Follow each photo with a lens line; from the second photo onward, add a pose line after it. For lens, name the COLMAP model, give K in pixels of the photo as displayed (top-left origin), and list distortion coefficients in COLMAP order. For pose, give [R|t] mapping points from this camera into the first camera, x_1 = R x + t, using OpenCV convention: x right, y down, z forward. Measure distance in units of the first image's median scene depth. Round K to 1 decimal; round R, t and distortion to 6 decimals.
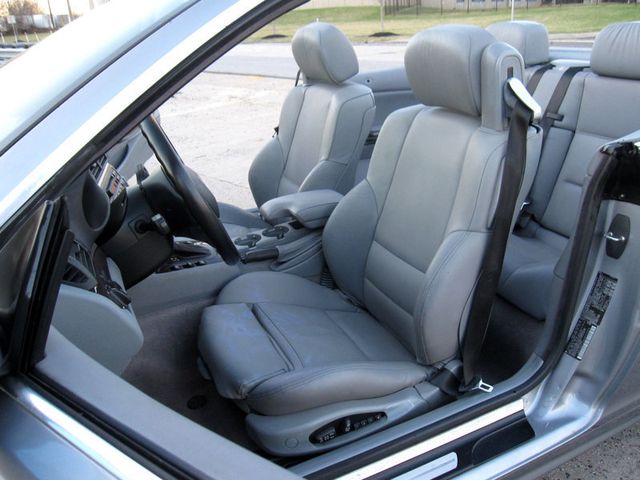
lens RADIAL K [[535.0, 0, 320.0], [0, 535.0, 240.0], [0, 0, 1]] dist [-0.064783, 0.023421]
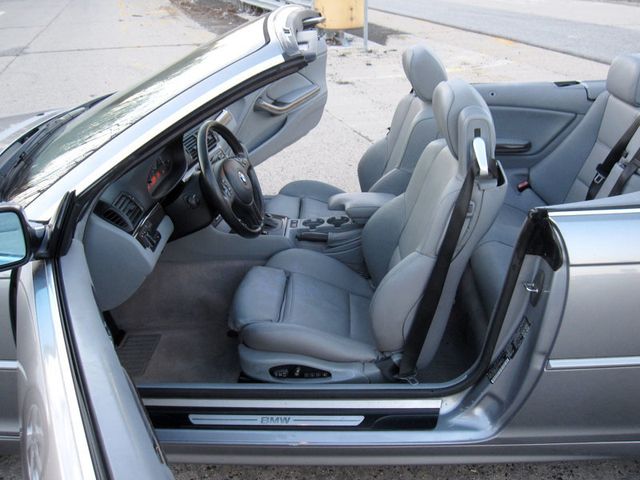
lens RADIAL K [[620.6, 0, 320.0], [0, 620.6, 240.0], [0, 0, 1]] dist [-0.063405, 0.010336]
pose [[0.890153, 0.221017, -0.398471, 0.406633], [-0.200594, 0.975266, 0.092832, -0.085976], [0.409133, -0.002704, 0.912471, -0.262020]]
